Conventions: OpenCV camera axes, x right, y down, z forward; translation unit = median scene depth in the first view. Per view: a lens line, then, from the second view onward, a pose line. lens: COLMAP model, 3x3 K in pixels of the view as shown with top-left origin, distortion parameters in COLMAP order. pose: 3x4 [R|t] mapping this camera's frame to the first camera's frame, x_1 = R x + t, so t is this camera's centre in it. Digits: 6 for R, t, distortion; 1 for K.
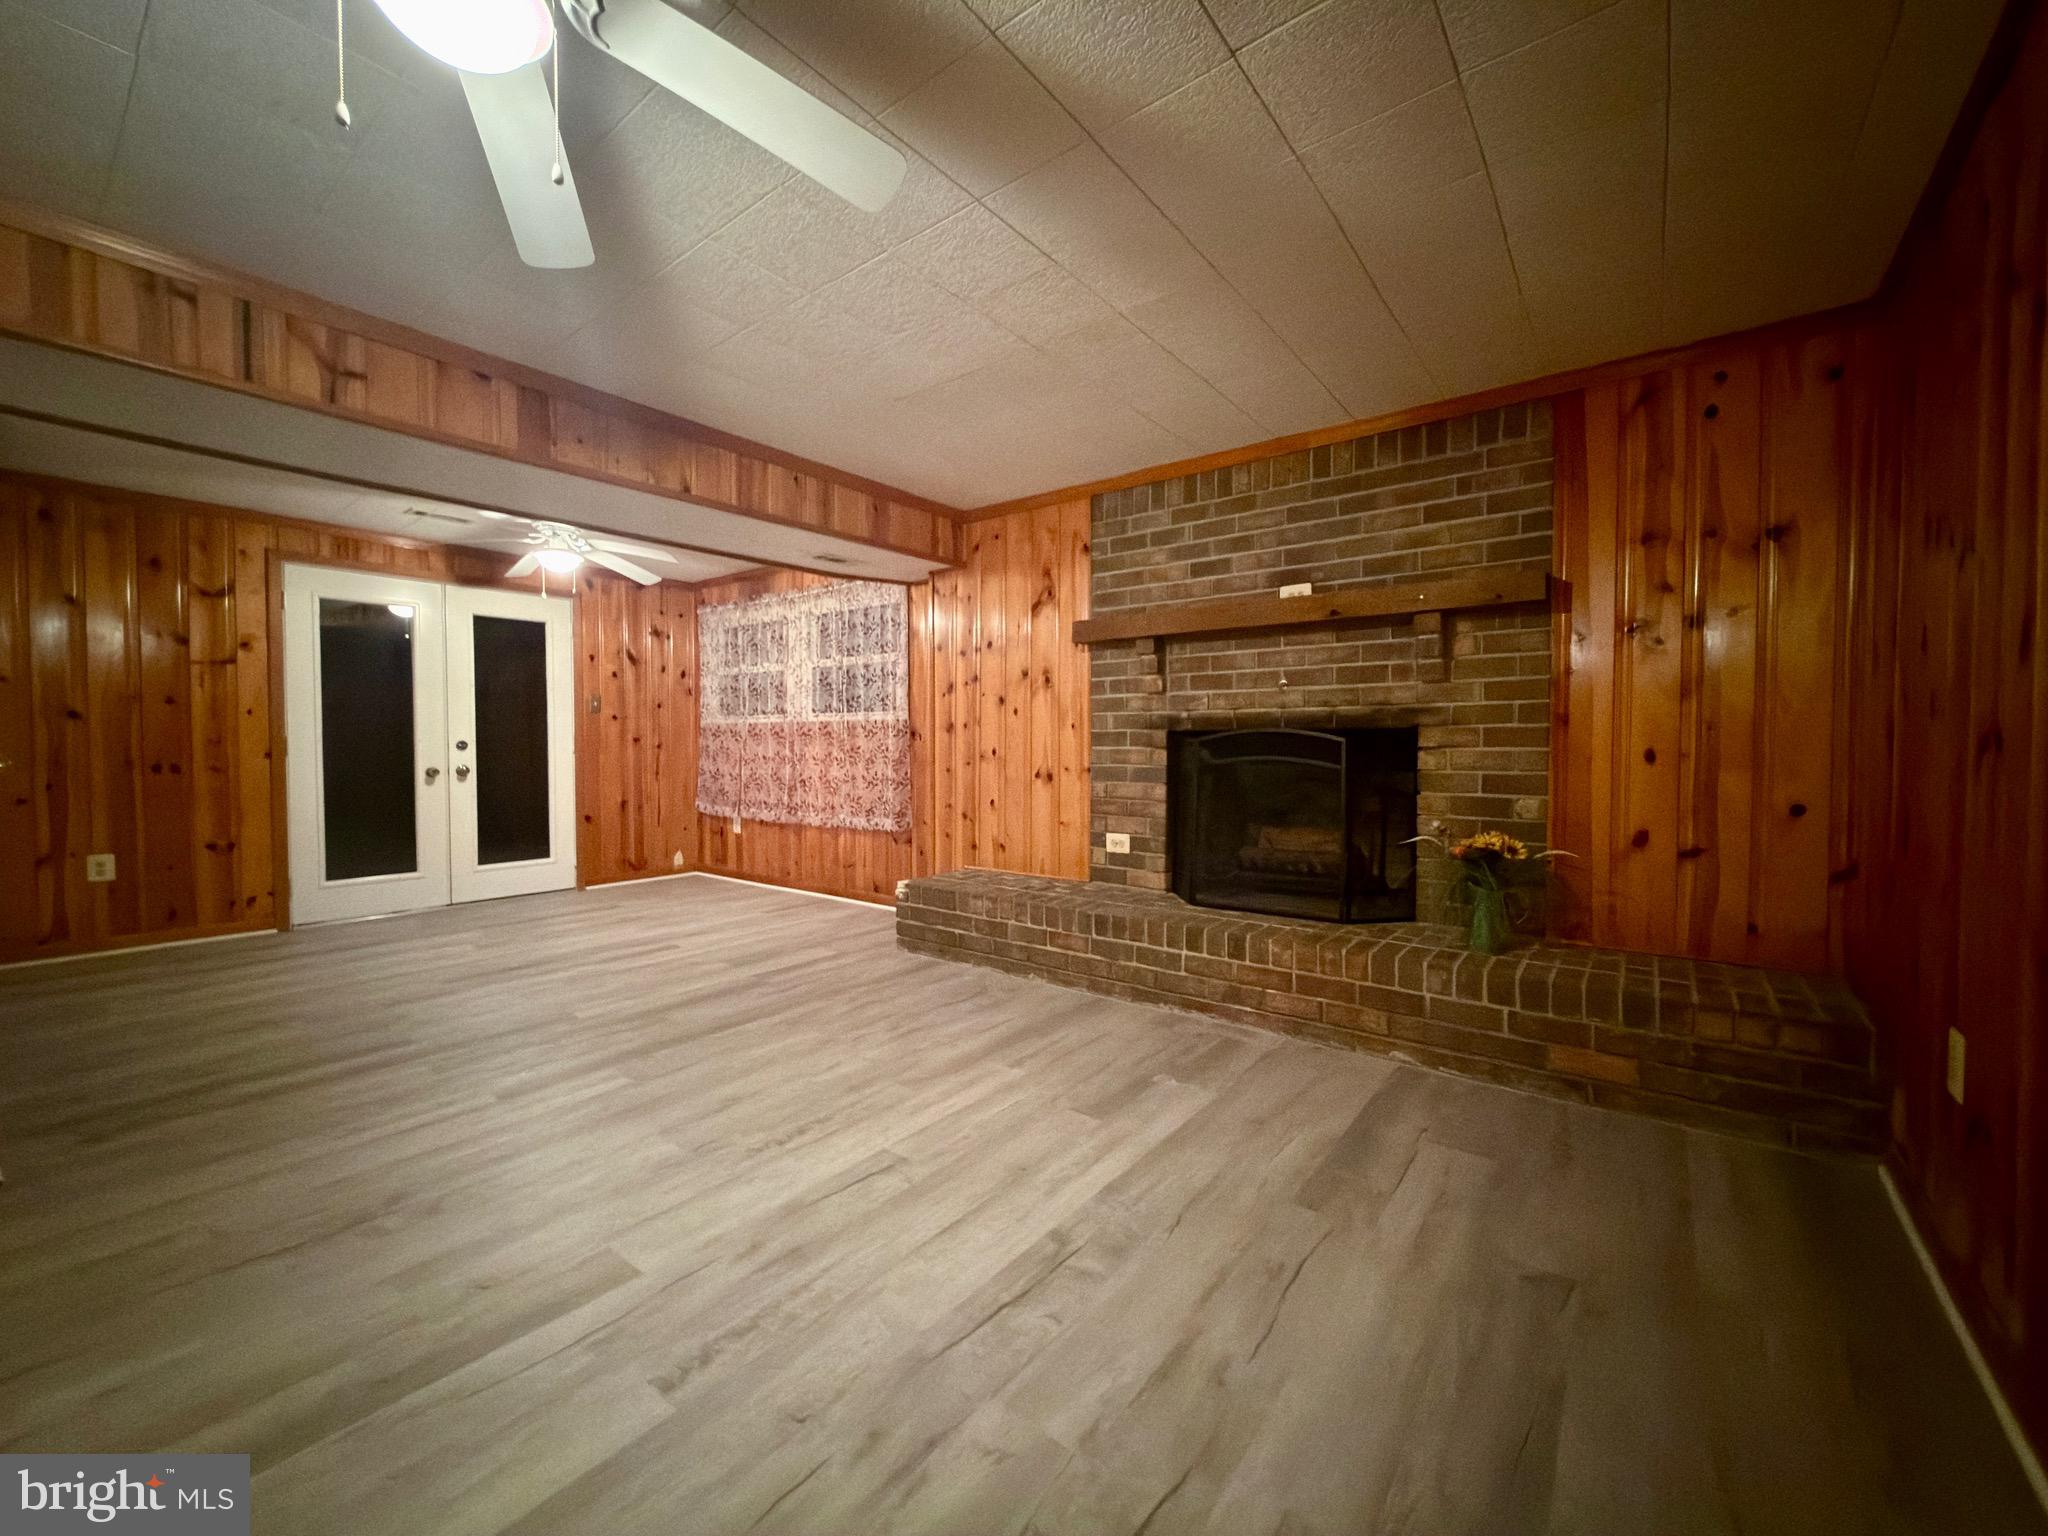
lens RADIAL K [[811.4, 0, 1020.5], [0, 811.4, 763.2], [0, 0, 1]] dist [0.000572, -0.000206]
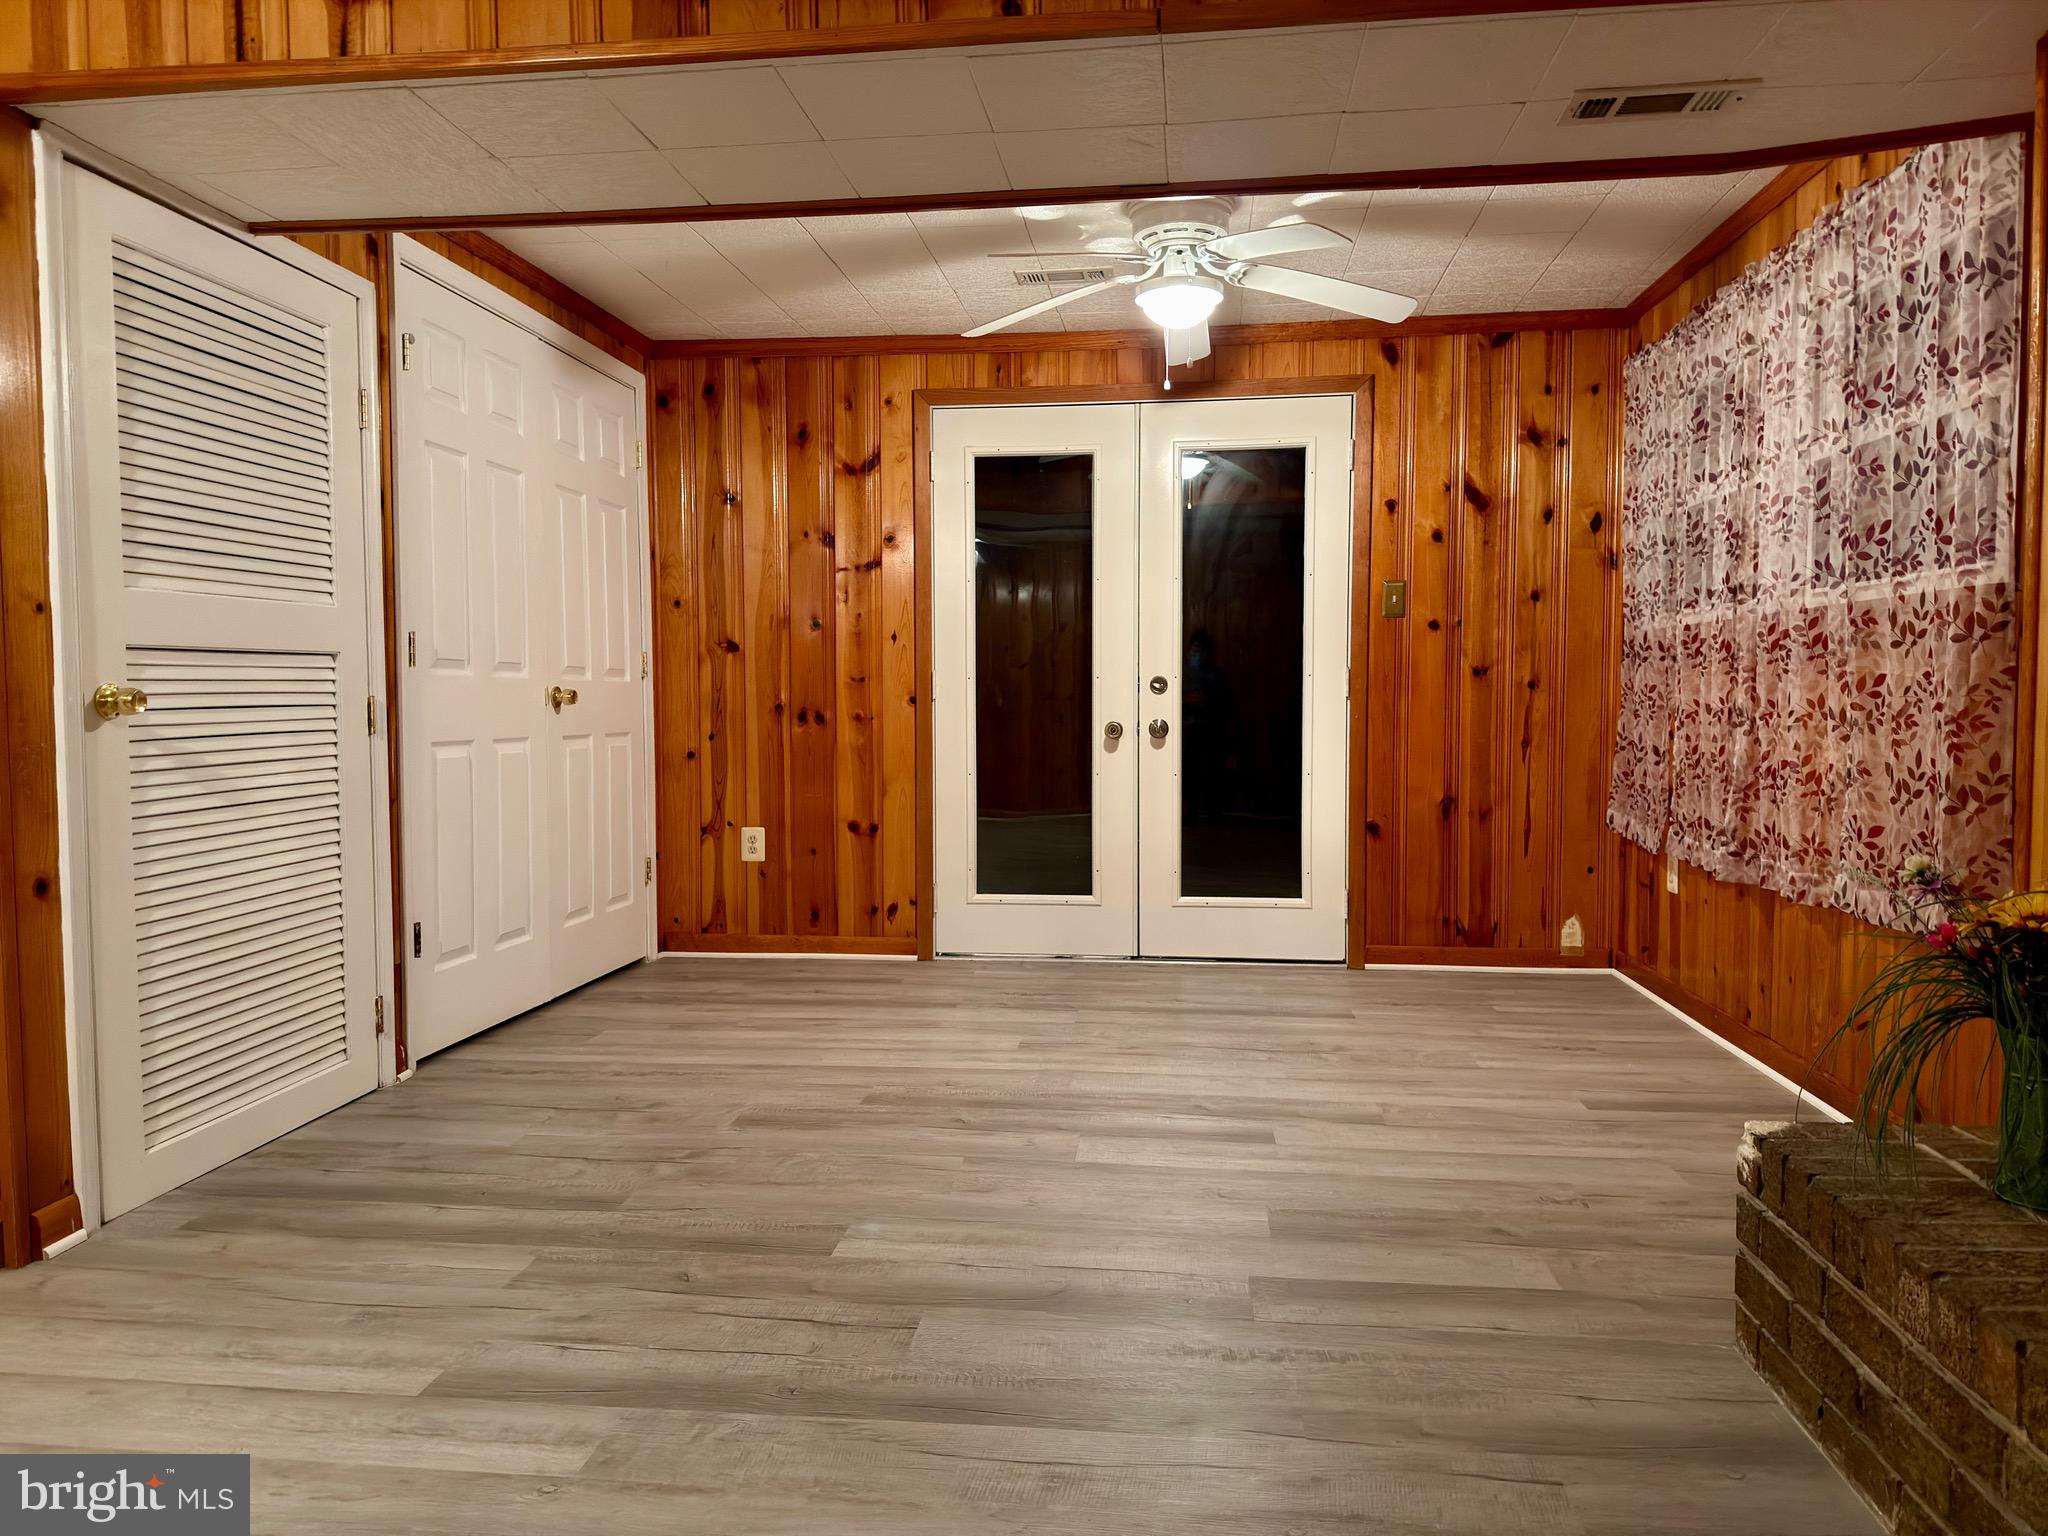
lens RADIAL K [[1423.9, 0, 1022.7], [0, 1423.9, 785.0], [0, 0, 1]] dist [0.057822, -0.080575]
pose [[0.524424, 0.050878, -0.849936, 0.158003], [-0.016222, 0.998629, 0.049769, 0.000583], [0.851303, -0.012313, 0.524530, 0.520372]]
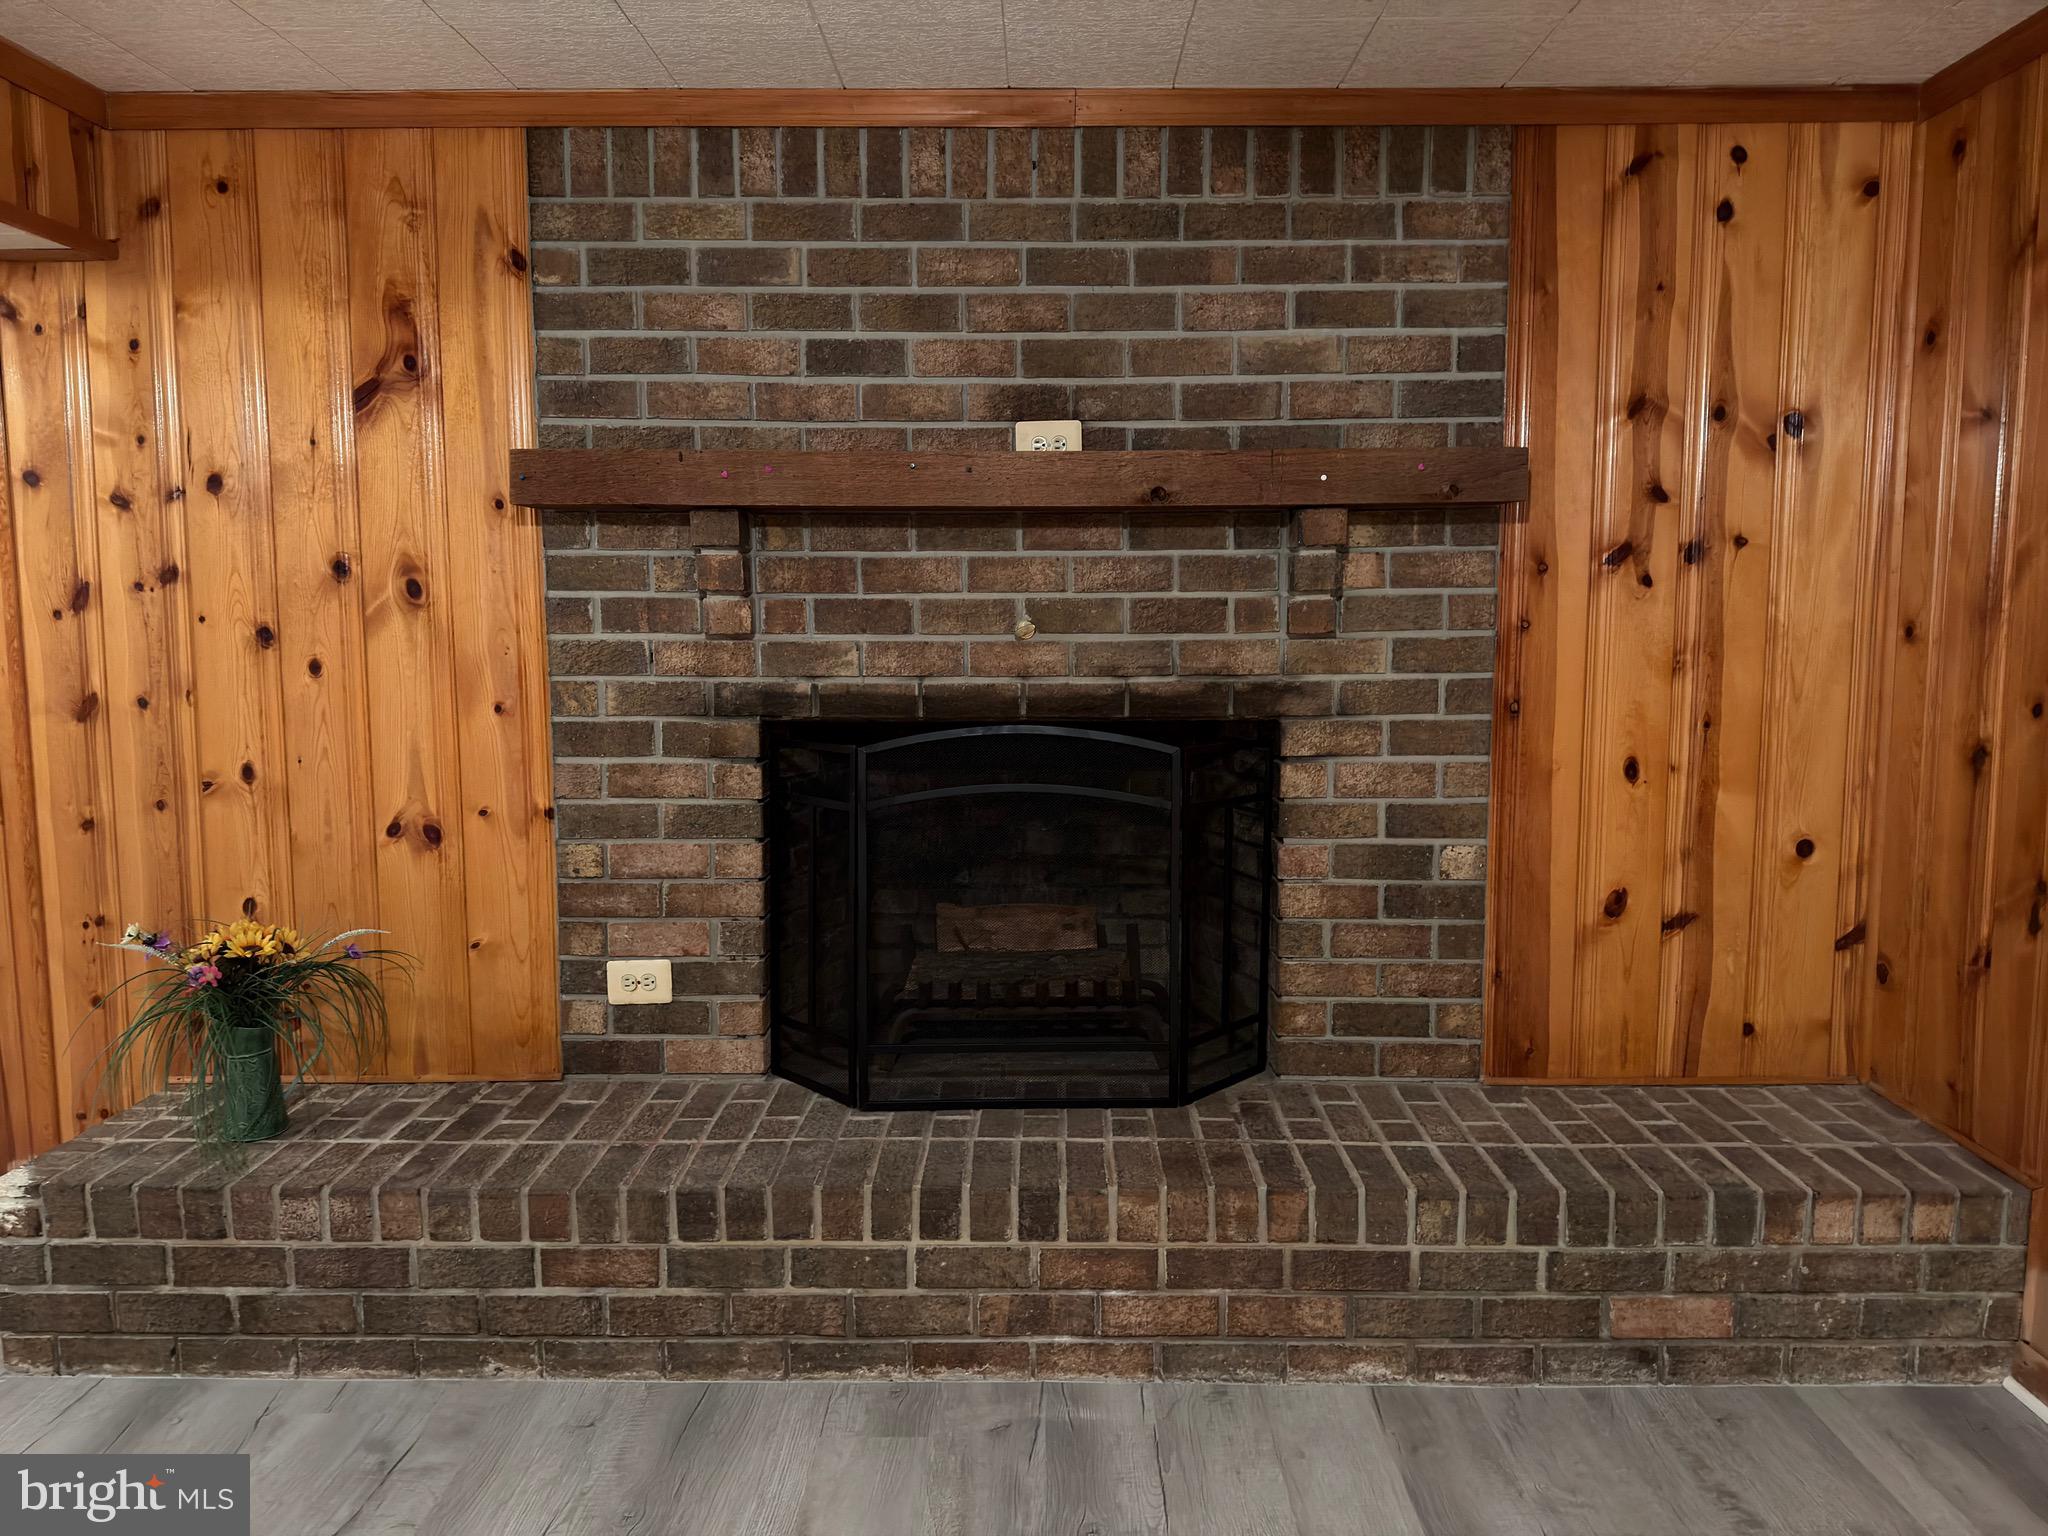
lens RADIAL K [[1423.9, 0, 1026.9], [0, 1423.9, 770.9], [0, 0, 1]] dist [0.057822, -0.080575]
pose [[0.796272, -0.067221, 0.601192, -0.163038], [0.017004, 0.995901, 0.088833, -0.075613], [-0.604700, -0.060513, 0.794151, 0.279188]]
